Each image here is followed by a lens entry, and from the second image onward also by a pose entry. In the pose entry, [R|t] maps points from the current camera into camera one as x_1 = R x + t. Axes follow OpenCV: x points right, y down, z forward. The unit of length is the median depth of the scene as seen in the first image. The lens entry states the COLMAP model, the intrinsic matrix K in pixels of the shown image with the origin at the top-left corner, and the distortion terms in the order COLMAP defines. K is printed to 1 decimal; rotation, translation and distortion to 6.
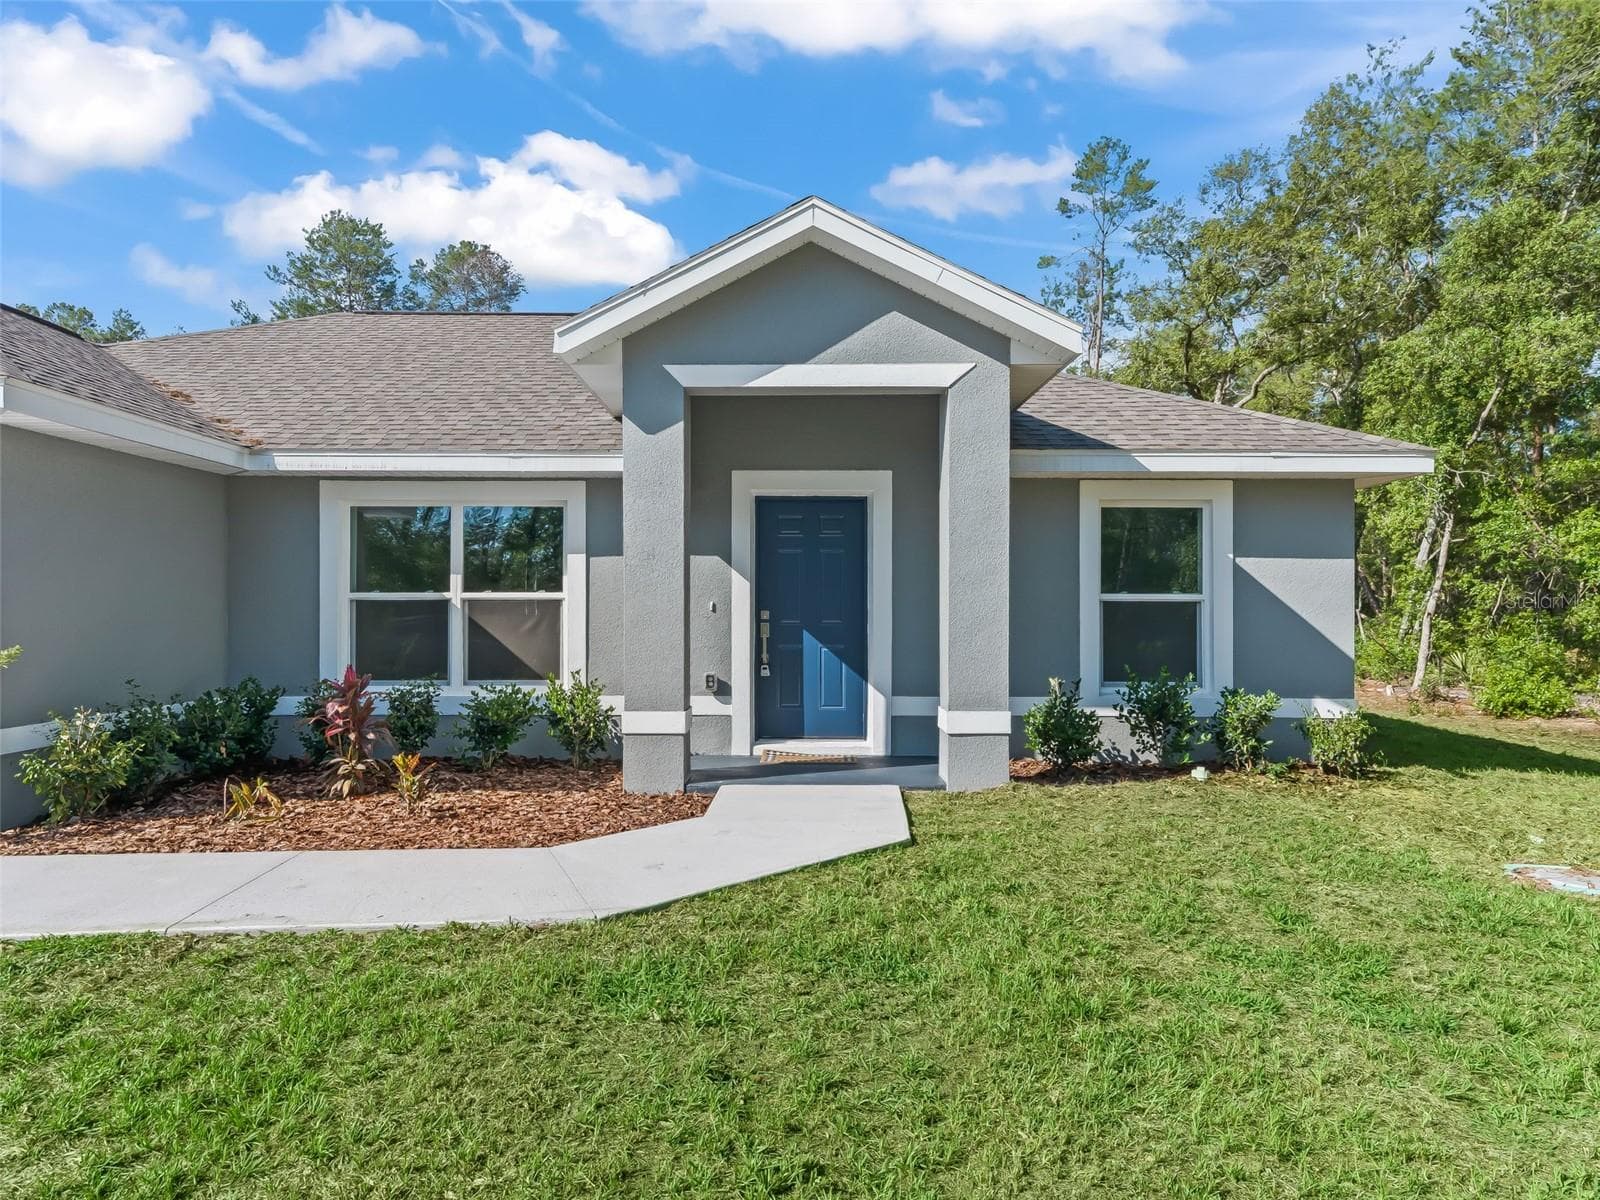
lens RADIAL K [[1122.5, 0, 818.2], [0, 1122.5, 603.7], [0, 0, 1]] dist [0.052298, -0.047085]
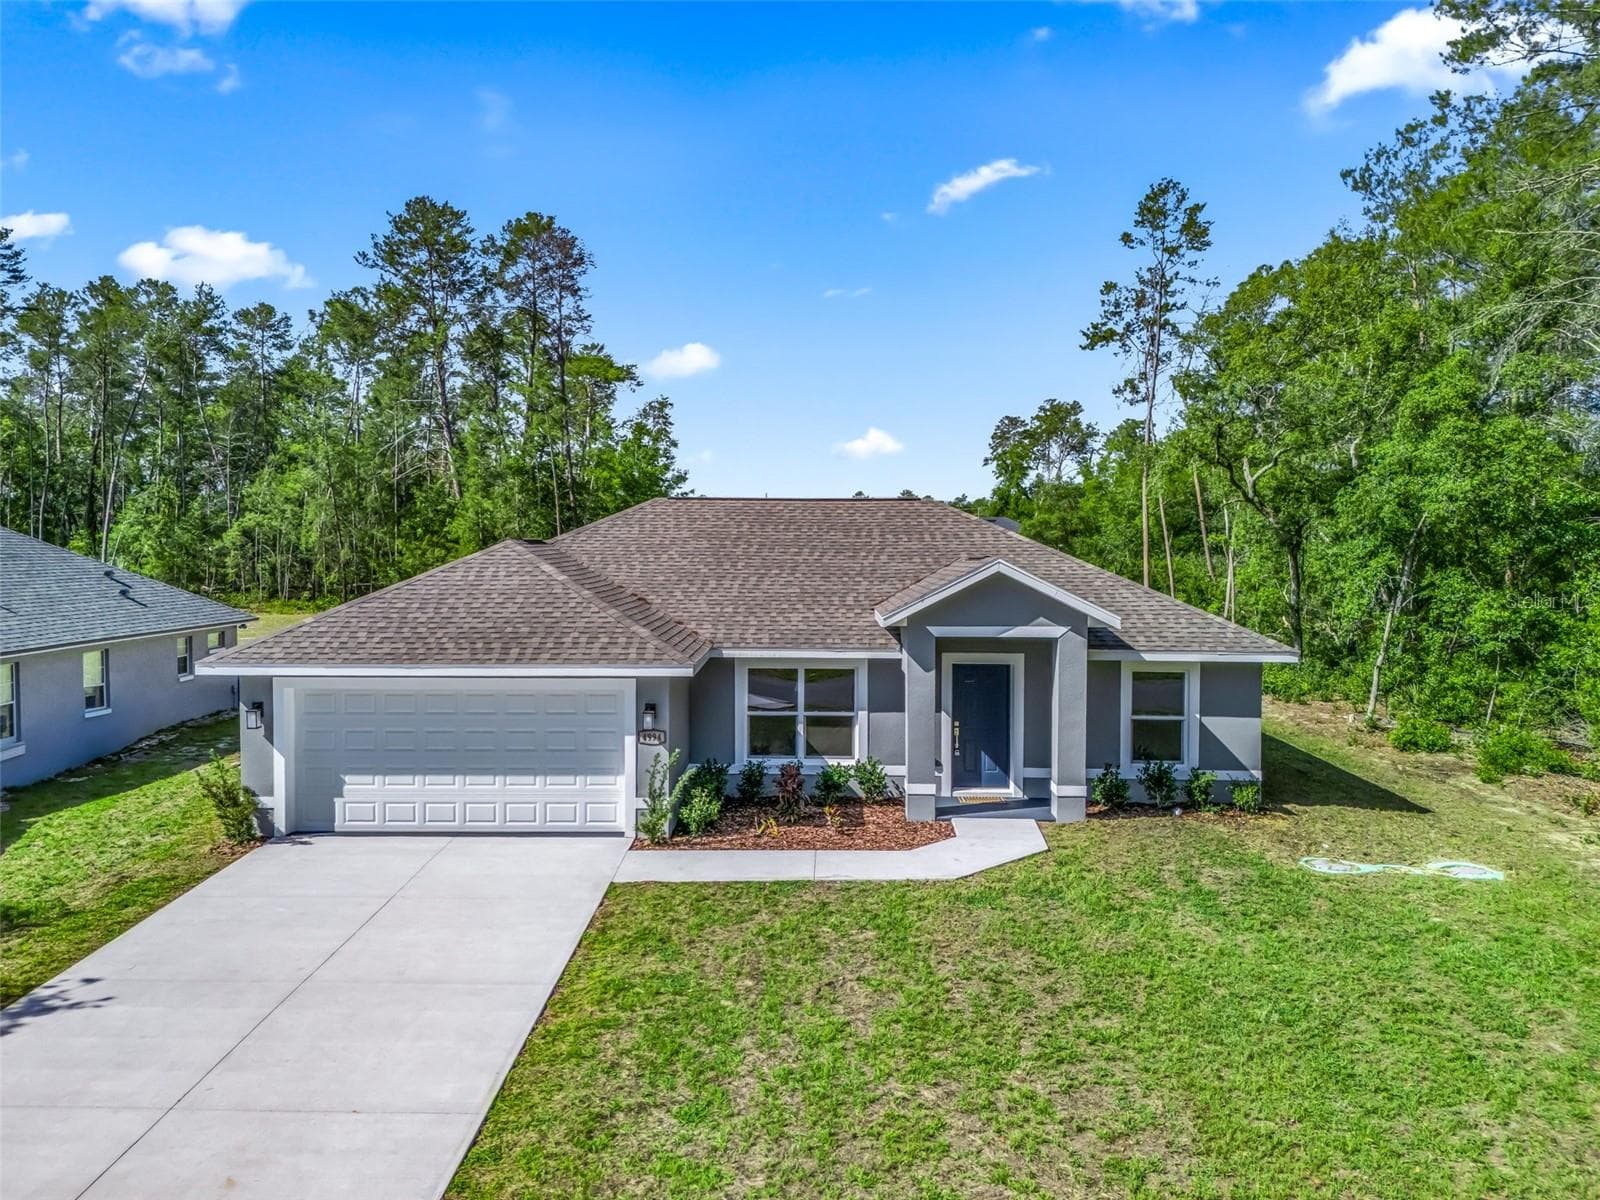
lens RADIAL K [[1231.2, 0, 801.3], [0, 1231.2, 641.0], [0, 0, 1]] dist [0.022535, -0.004530]
pose [[0.999298, 0.004740, -0.037152, -0.270113], [-0.001403, 0.996002, 0.089319, -0.365109], [0.037427, -0.089204, 0.995310, -1.261995]]
